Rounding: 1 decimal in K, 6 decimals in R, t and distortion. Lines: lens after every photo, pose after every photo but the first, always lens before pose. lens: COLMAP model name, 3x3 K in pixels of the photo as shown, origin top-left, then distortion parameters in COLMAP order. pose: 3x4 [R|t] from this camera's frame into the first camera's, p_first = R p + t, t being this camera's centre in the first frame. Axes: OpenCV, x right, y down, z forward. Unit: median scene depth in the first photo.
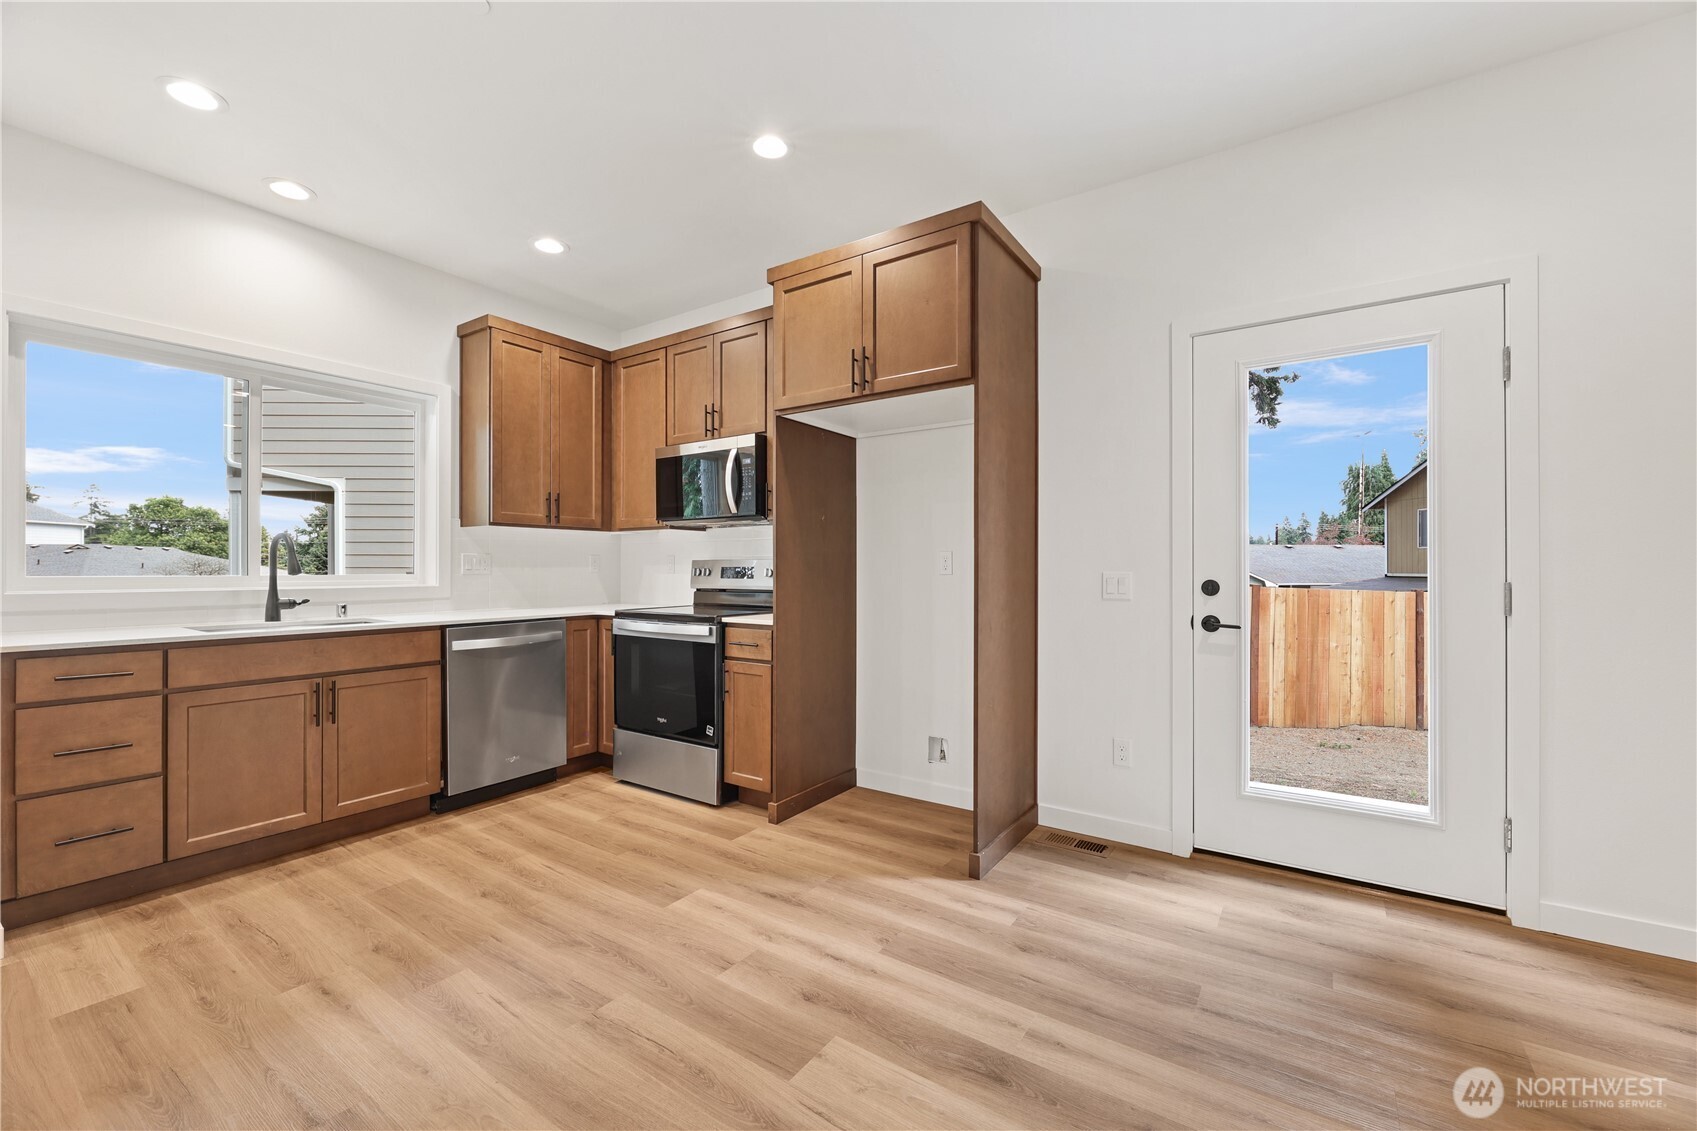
lens RADIAL K [[686.3, 0, 839.4], [0, 686.3, 566.6], [0, 0, 1]] dist [-0.002806, -0.000211]
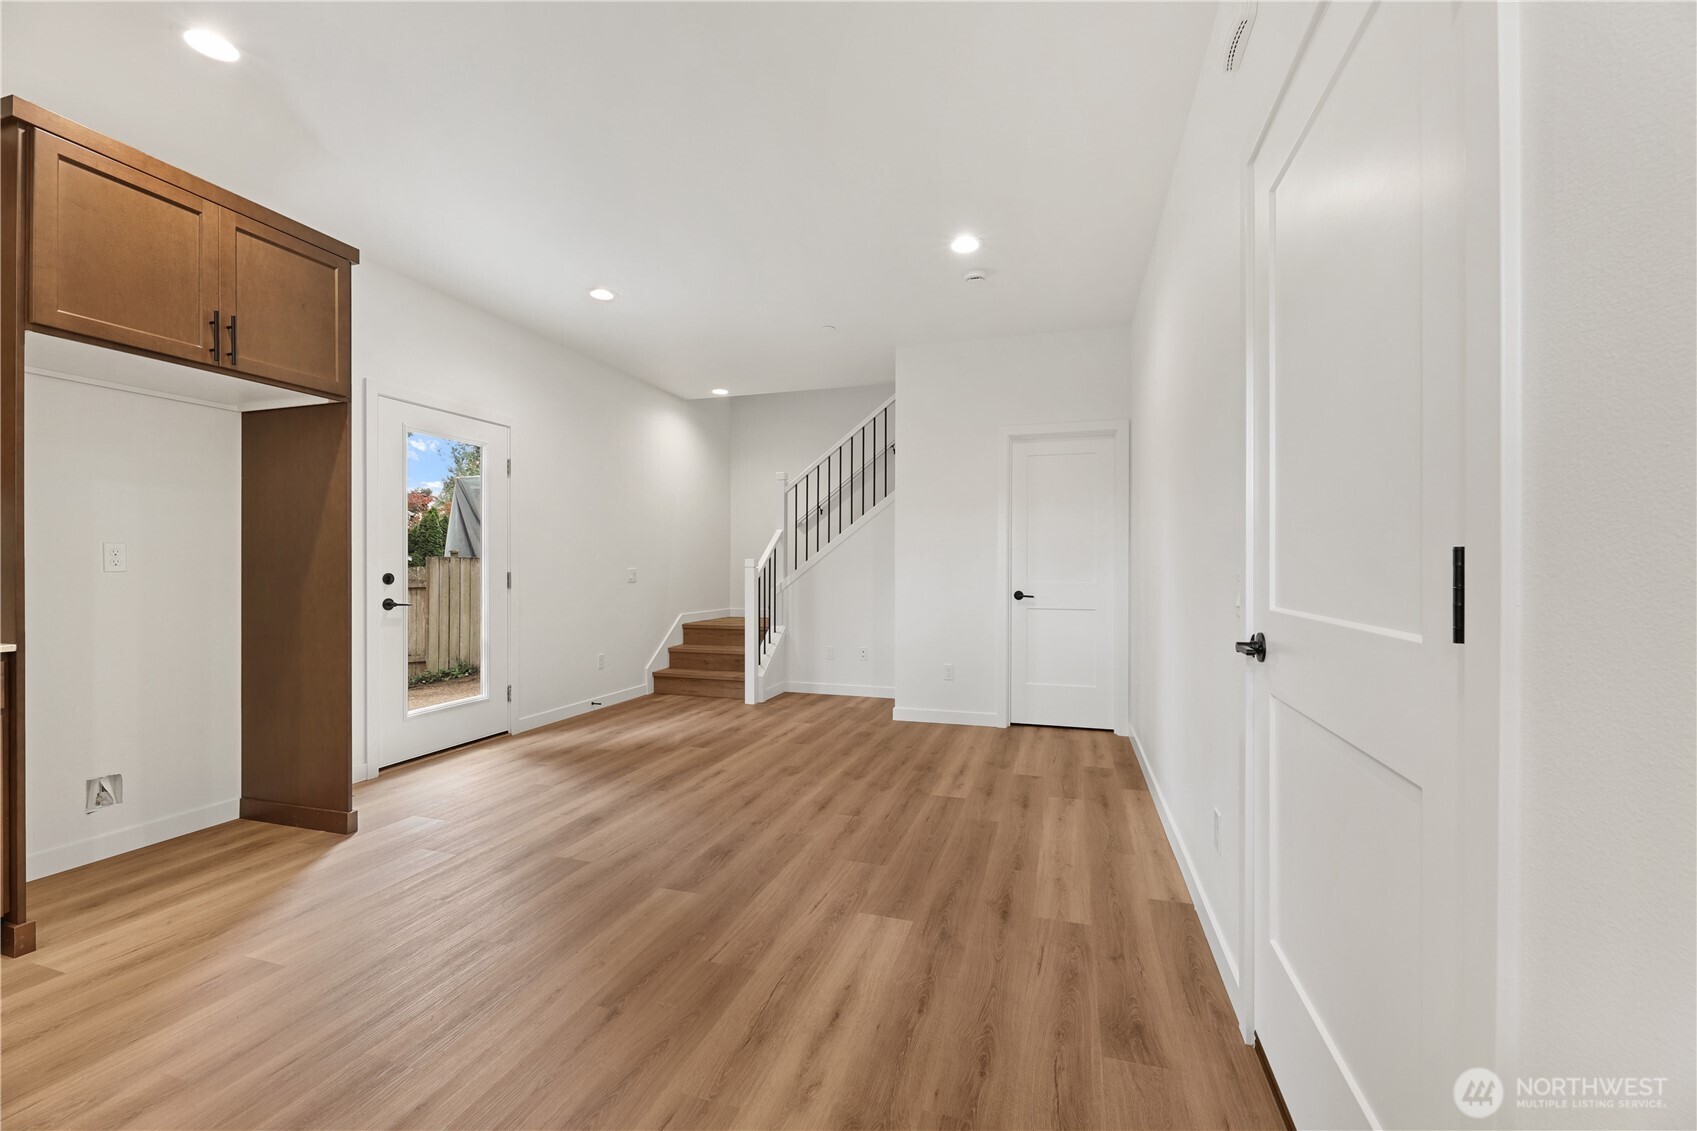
lens RADIAL K [[686.3, 0, 839.4], [0, 686.3, 566.6], [0, 0, 1]] dist [-0.002806, -0.000211]
pose [[-0.269813, -0.000627, 0.962913, -1.137207], [-0.001420, 0.999999, 0.000253, 0.003811], [-0.962912, -0.001299, -0.269814, 0.519134]]
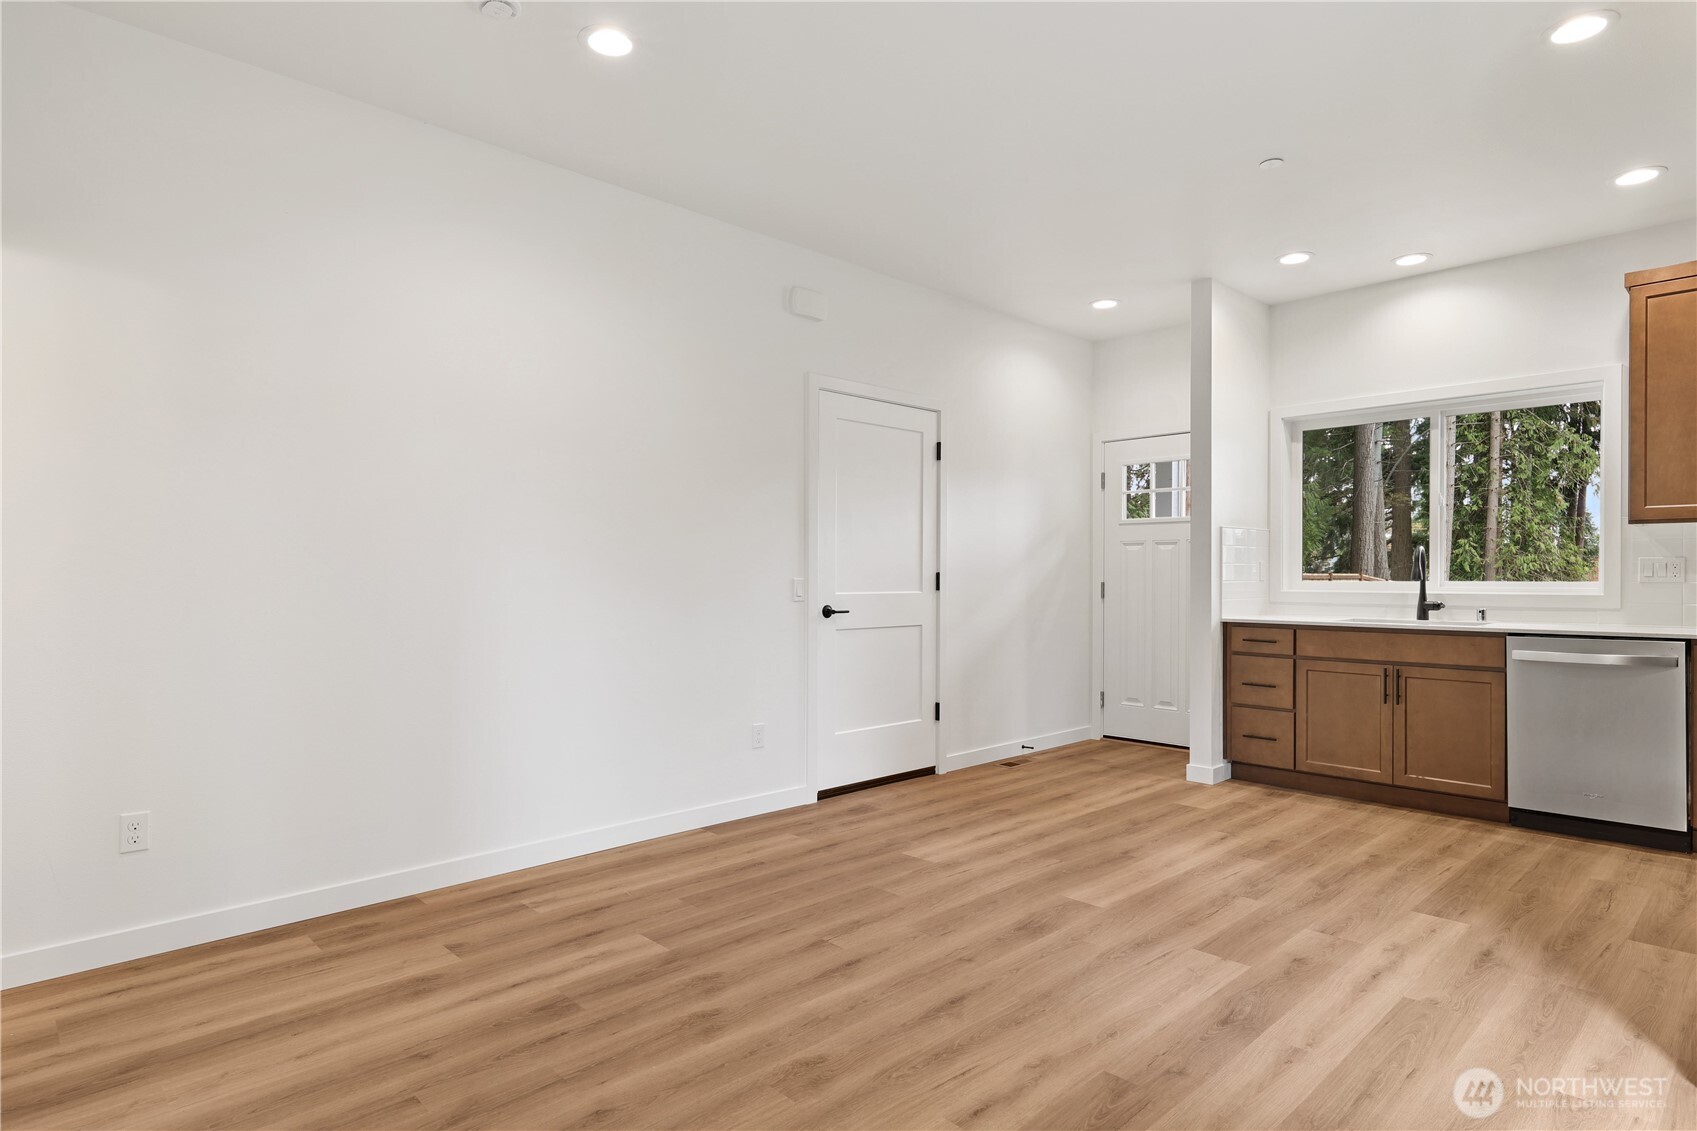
lens RADIAL K [[926.4, 0, 848.5], [0, 926.4, 565.5], [0, 0, 1]] dist [-0.022567, 0.000053]
pose [[-0.209110, -0.010554, -0.977835, 1.128117], [0.002018, 0.999935, -0.011225, 0.001546], [0.977890, -0.004321, -0.209075, 0.428961]]
